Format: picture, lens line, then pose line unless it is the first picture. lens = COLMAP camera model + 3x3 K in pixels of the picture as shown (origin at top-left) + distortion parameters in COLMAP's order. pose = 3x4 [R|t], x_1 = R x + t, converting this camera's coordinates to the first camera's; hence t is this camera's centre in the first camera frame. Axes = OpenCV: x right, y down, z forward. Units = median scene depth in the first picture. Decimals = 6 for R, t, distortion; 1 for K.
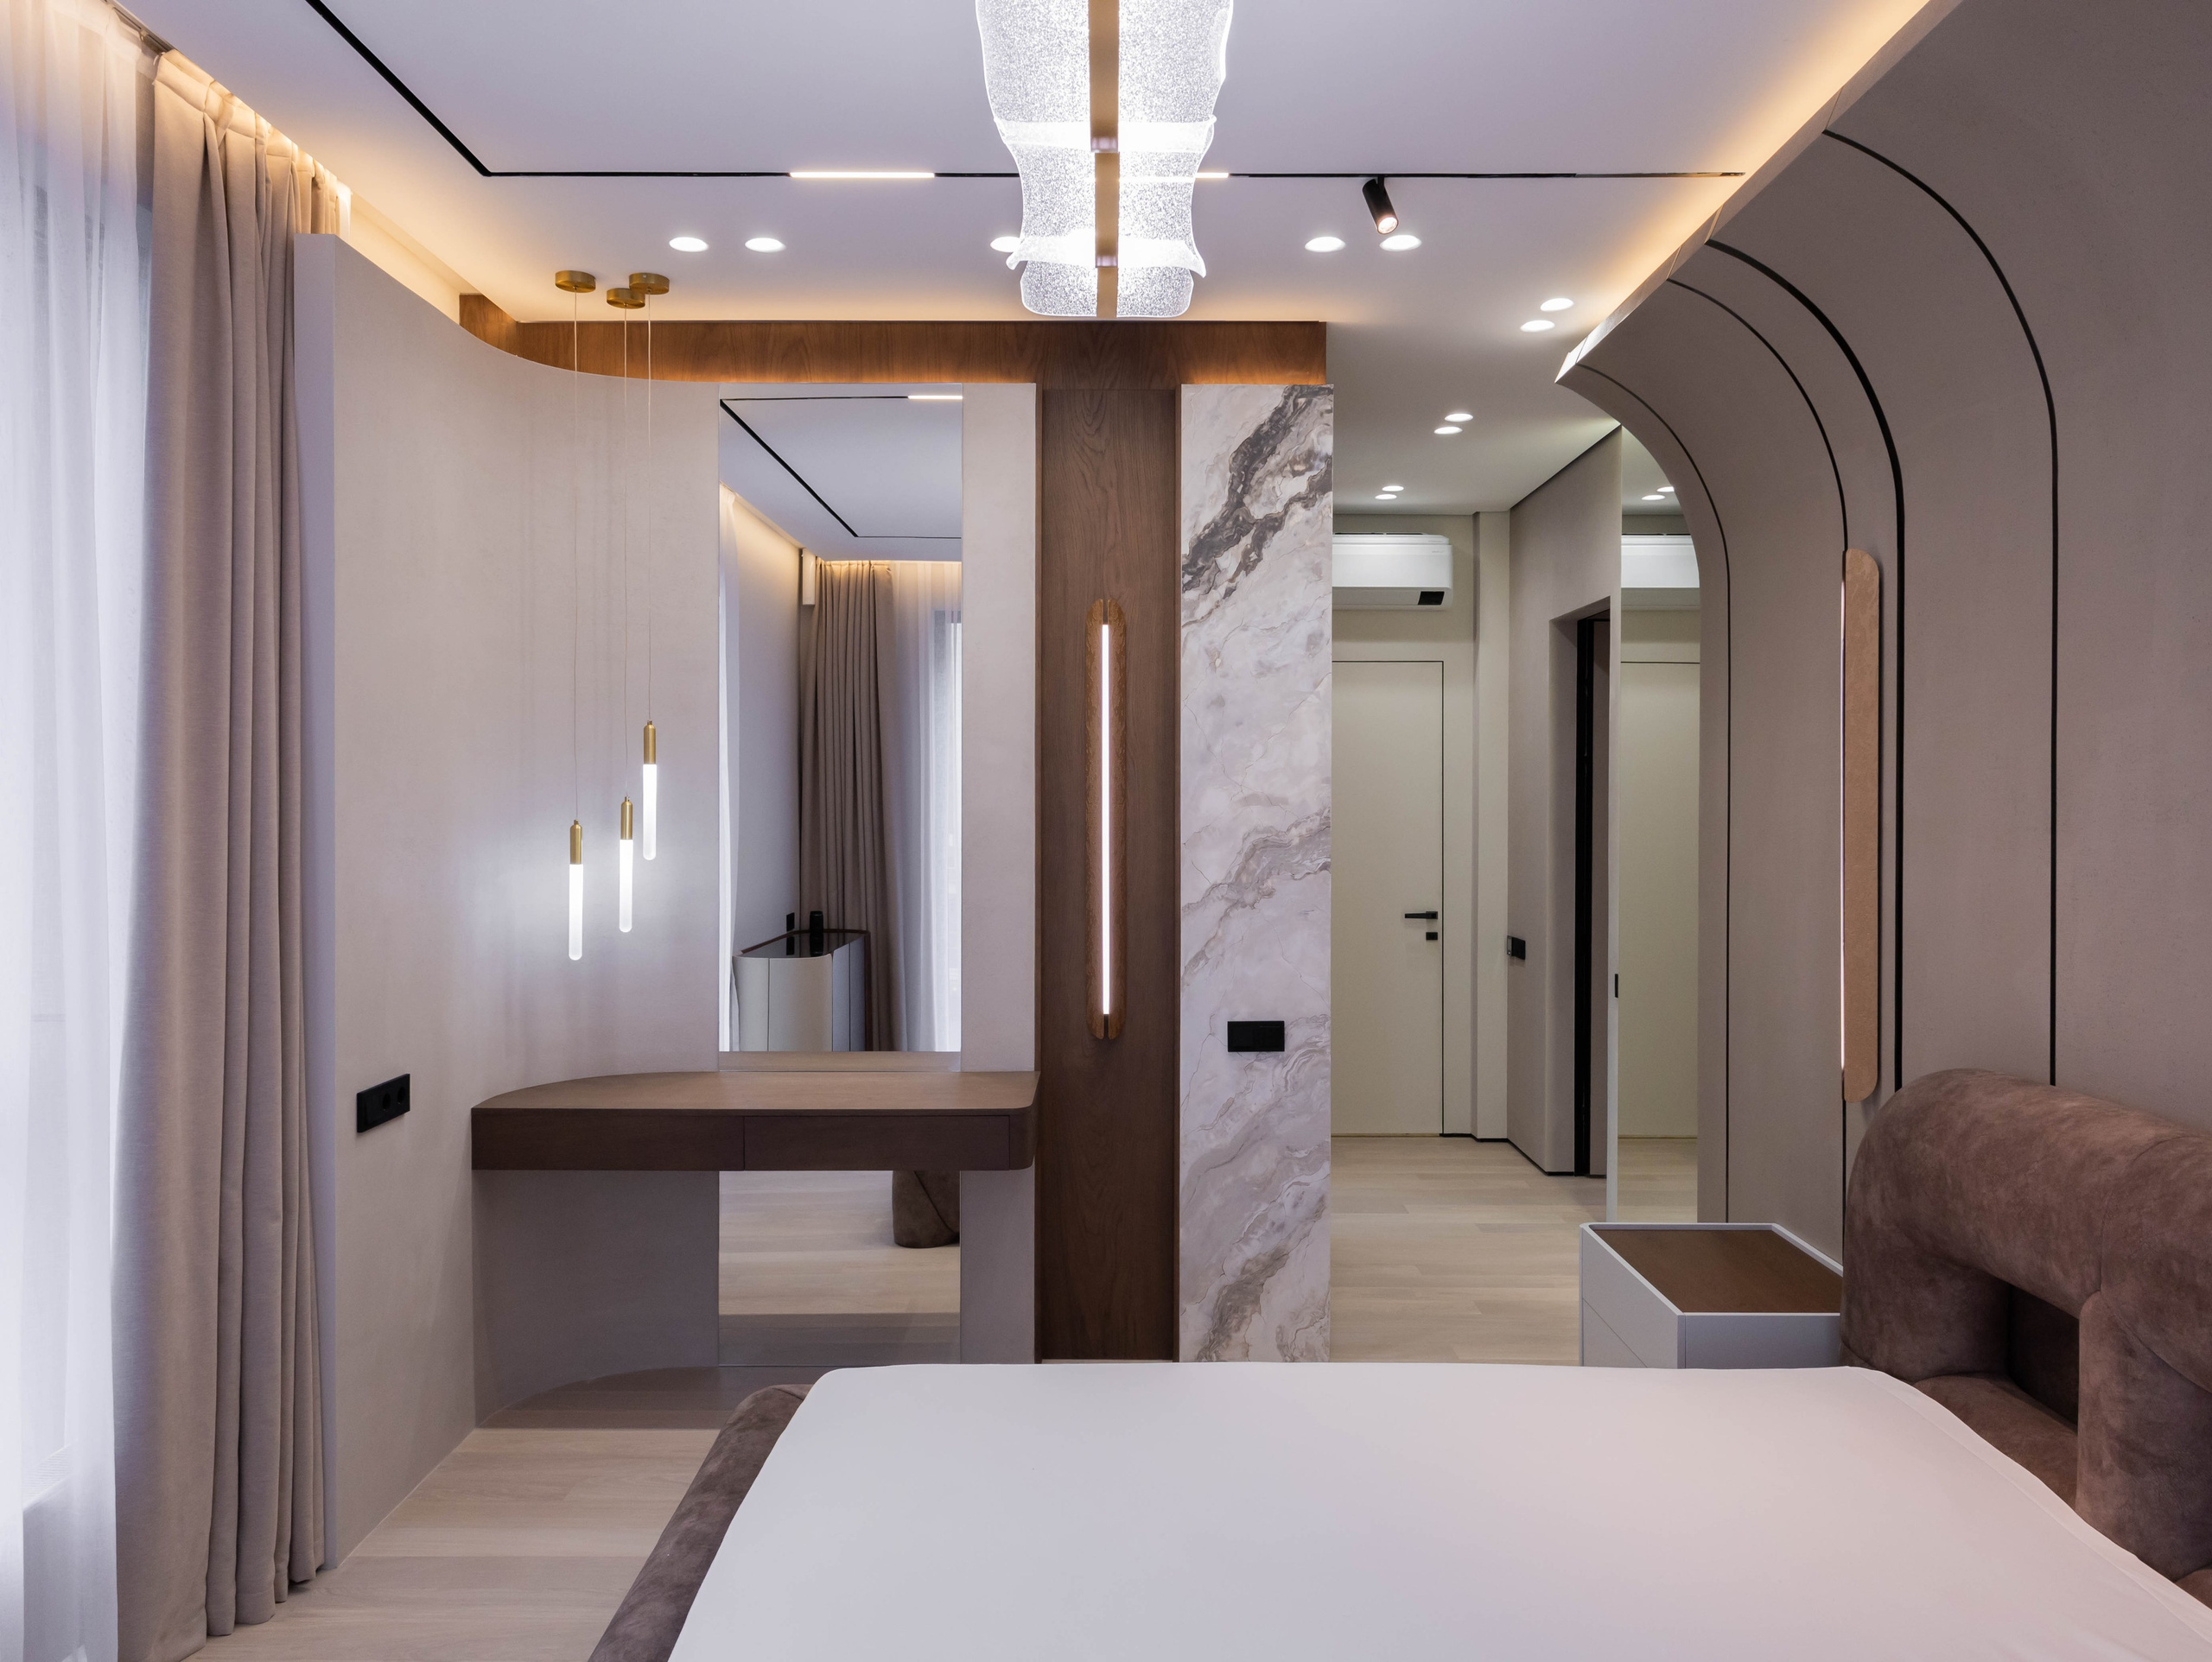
lens RADIAL K [[1559.6, 0, 1106.0], [0, 1559.6, 798.6], [0, 0, 1]] dist [0.002634, 0.003537]
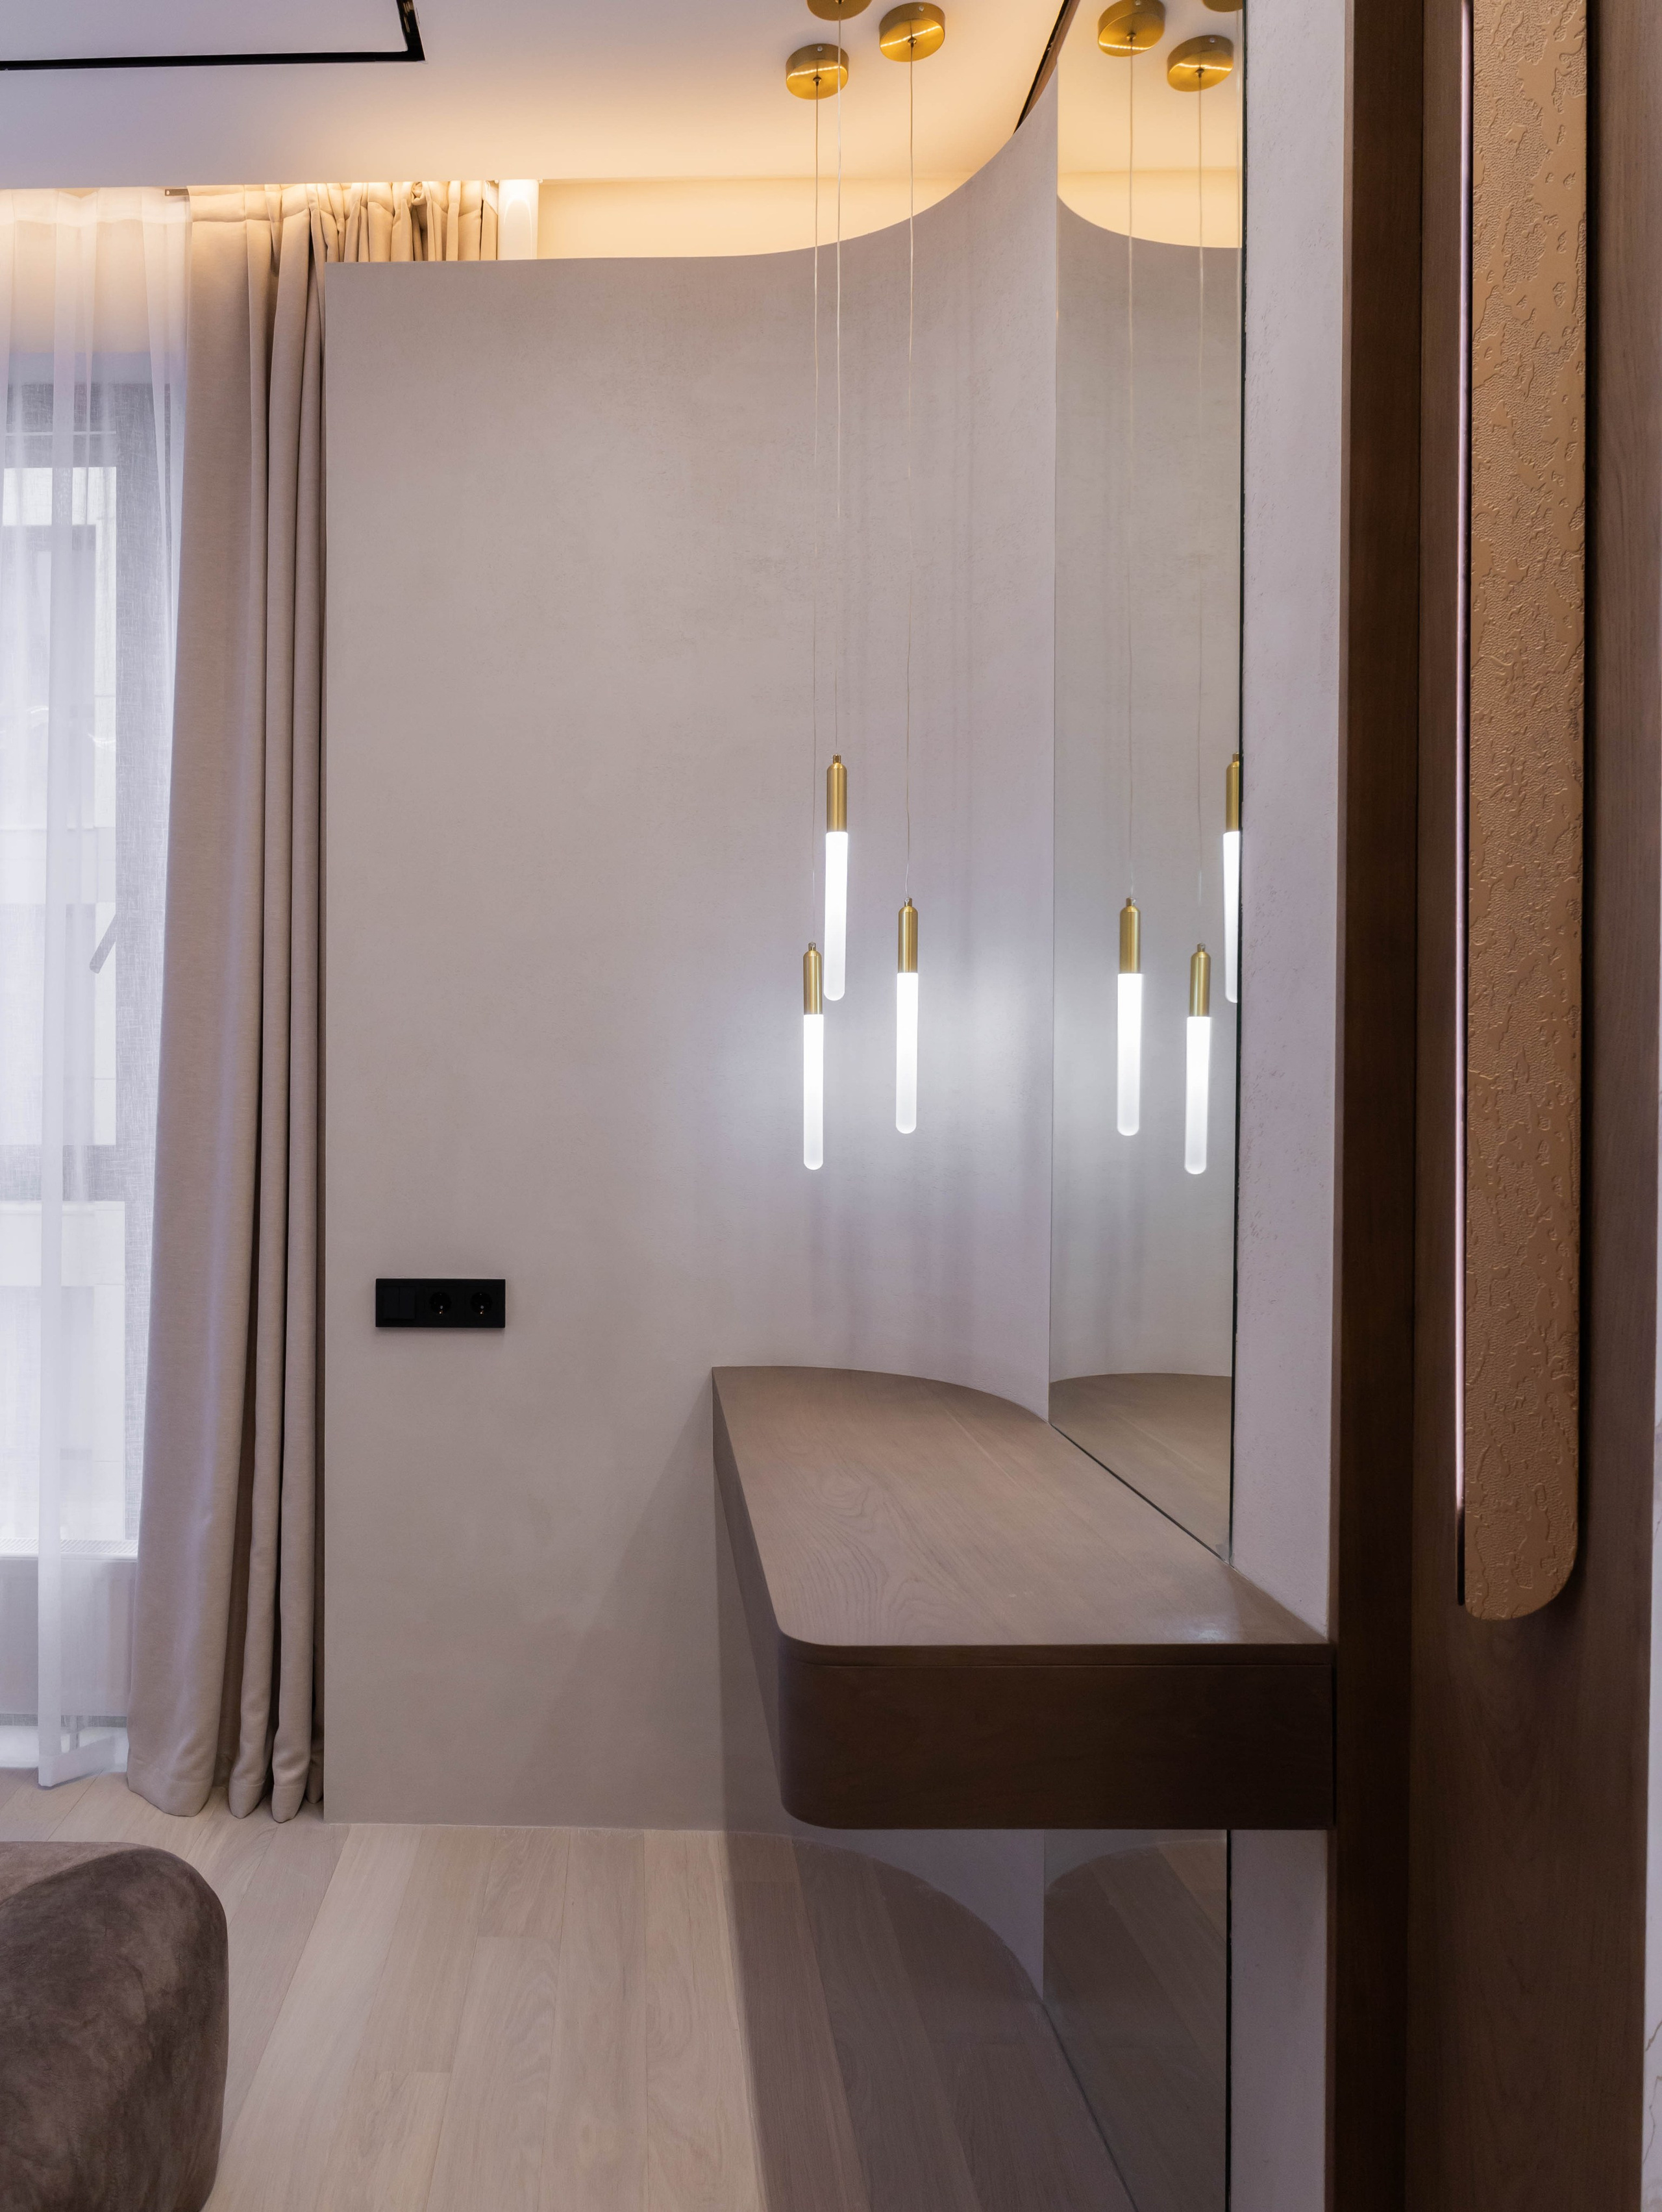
lens RADIAL K [[1559.8, 0, 600.6], [0, 1559.8, 1097.7], [0, 0, 1]] dist [0.002634, 0.003537]
pose [[-0.030482, -0.000464, -0.999535, 0.261154], [0.003097, 0.999995, -0.000559, 0.069931], [0.999531, -0.003113, -0.030480, 0.869066]]
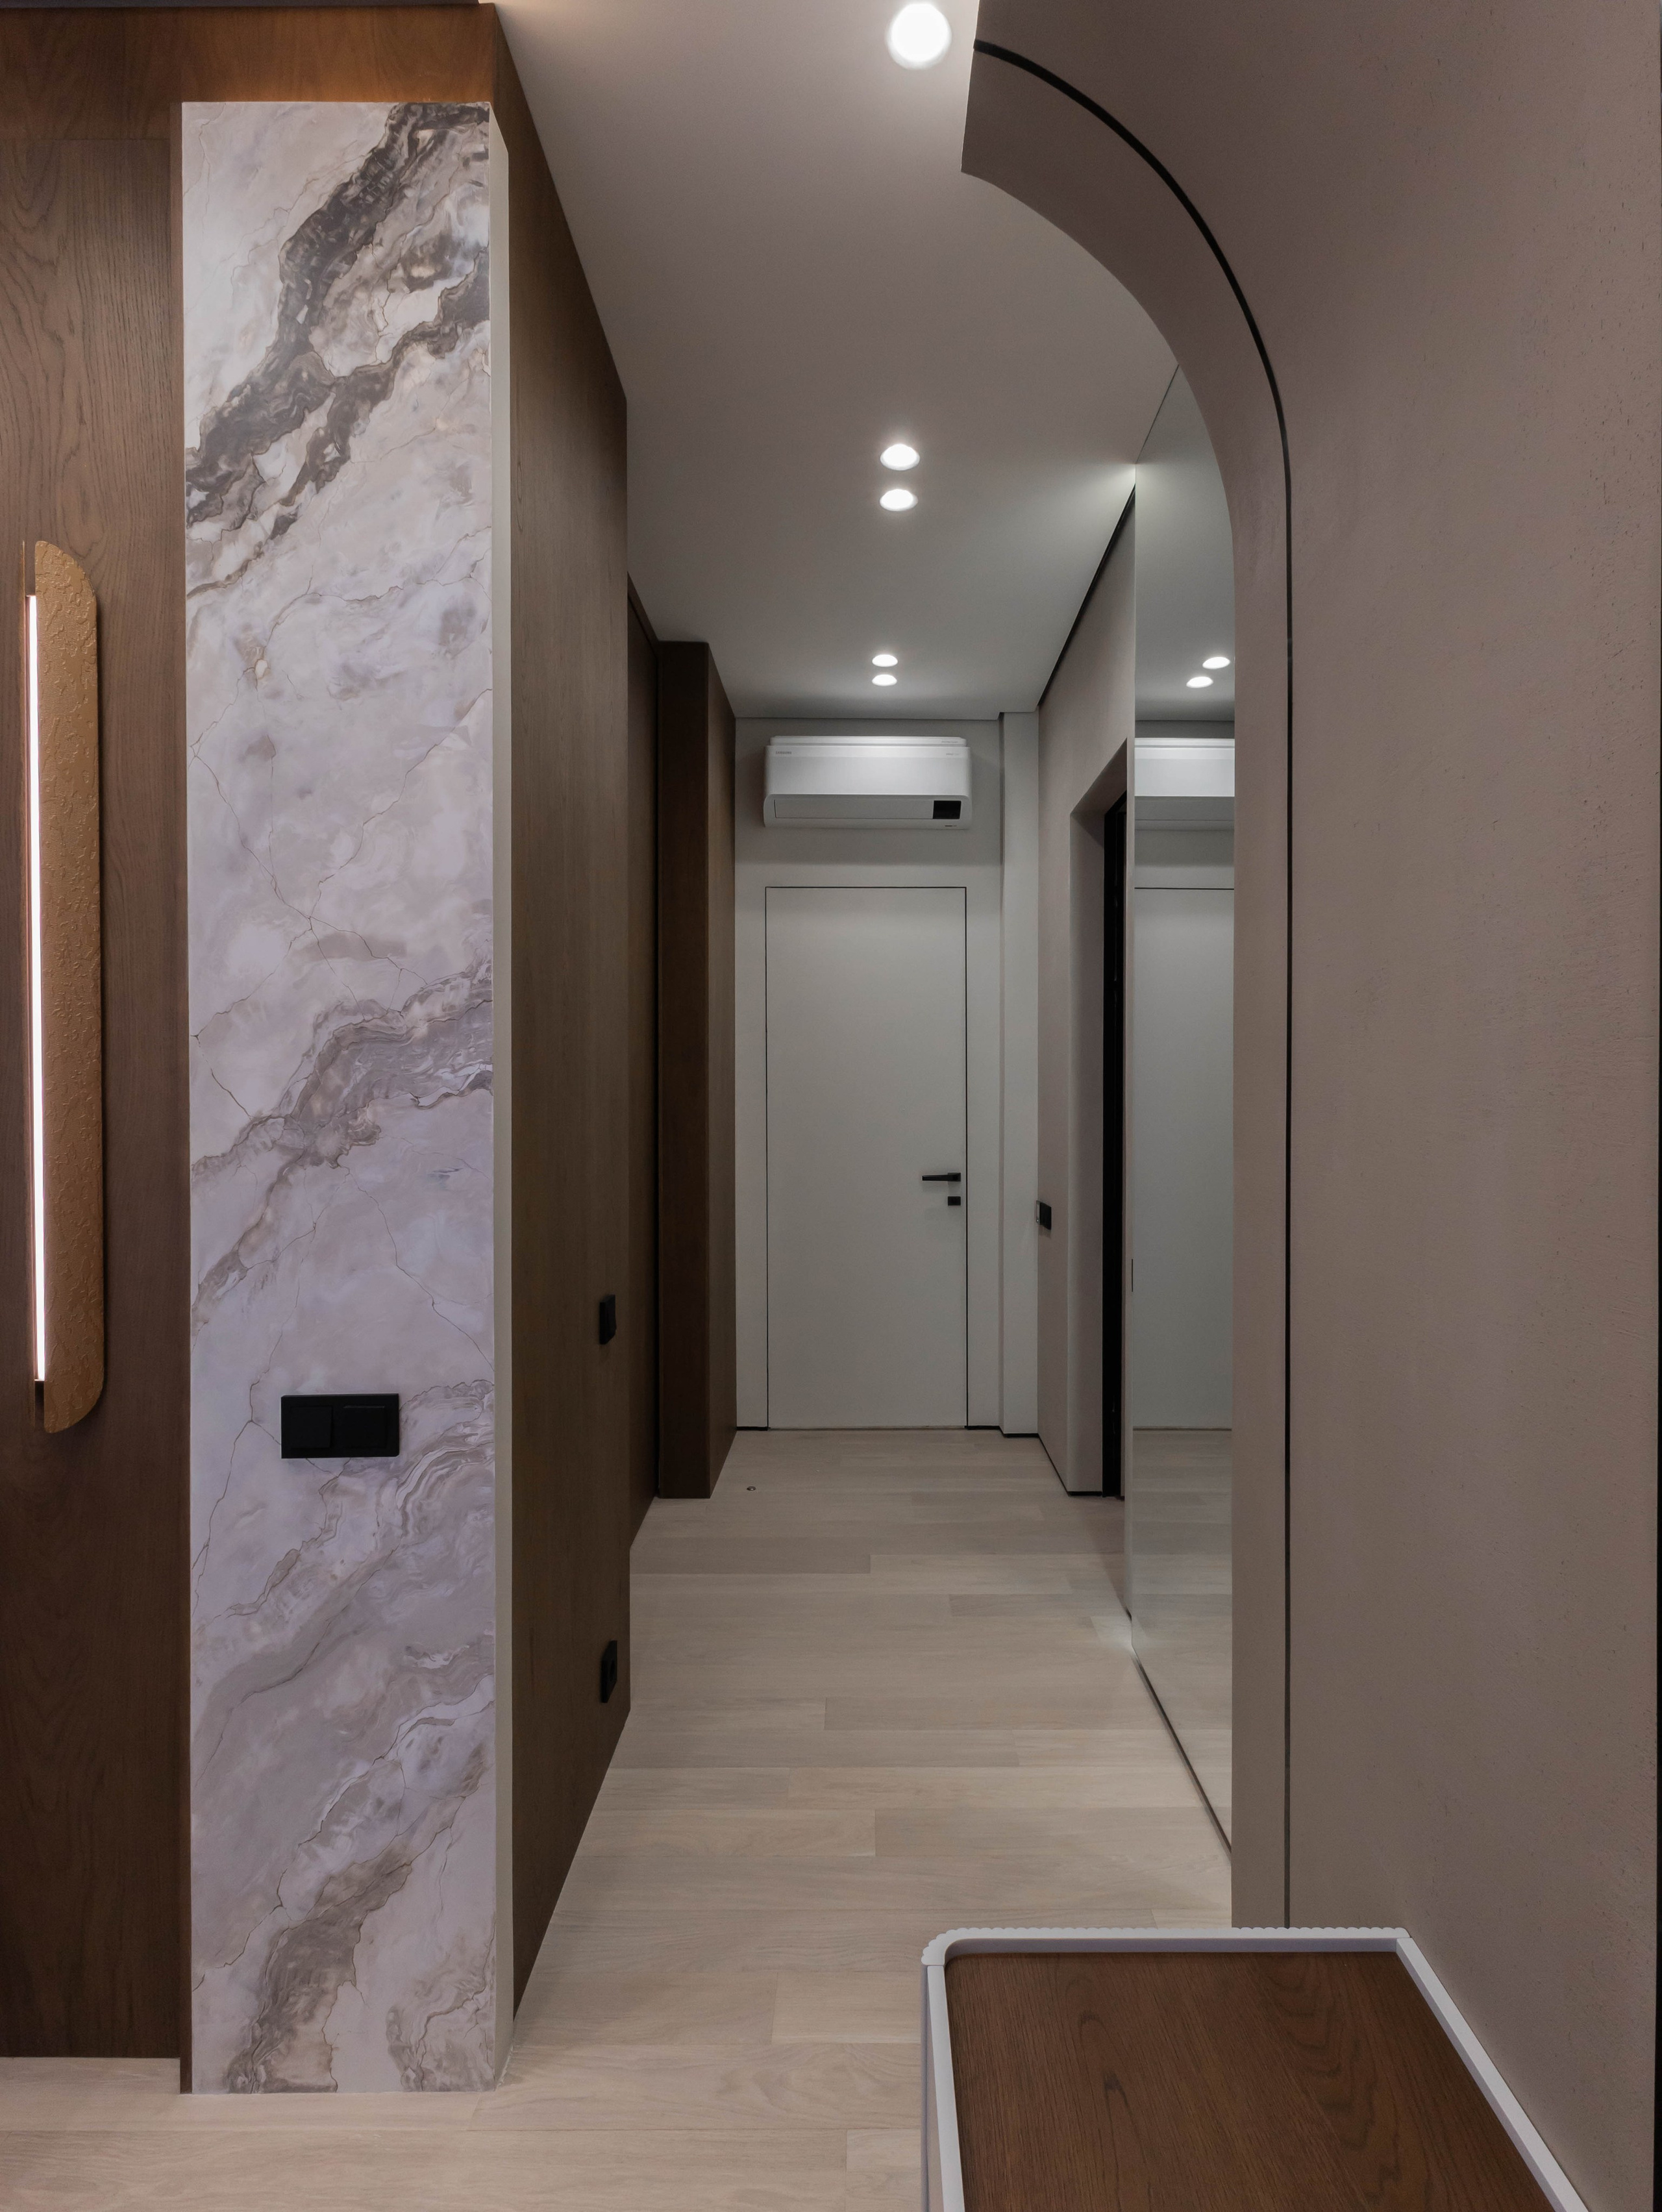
lens RADIAL K [[1083.8, 0, 883.4], [0, 1083.8, 1107.2], [0, 0, 1]] dist [0.009549, -0.003030]
pose [[0.999756, -0.007271, 0.020869, 0.261114], [0.007090, 0.999937, 0.008728, 0.049869], [-0.020931, -0.008578, 0.999744, 0.652460]]
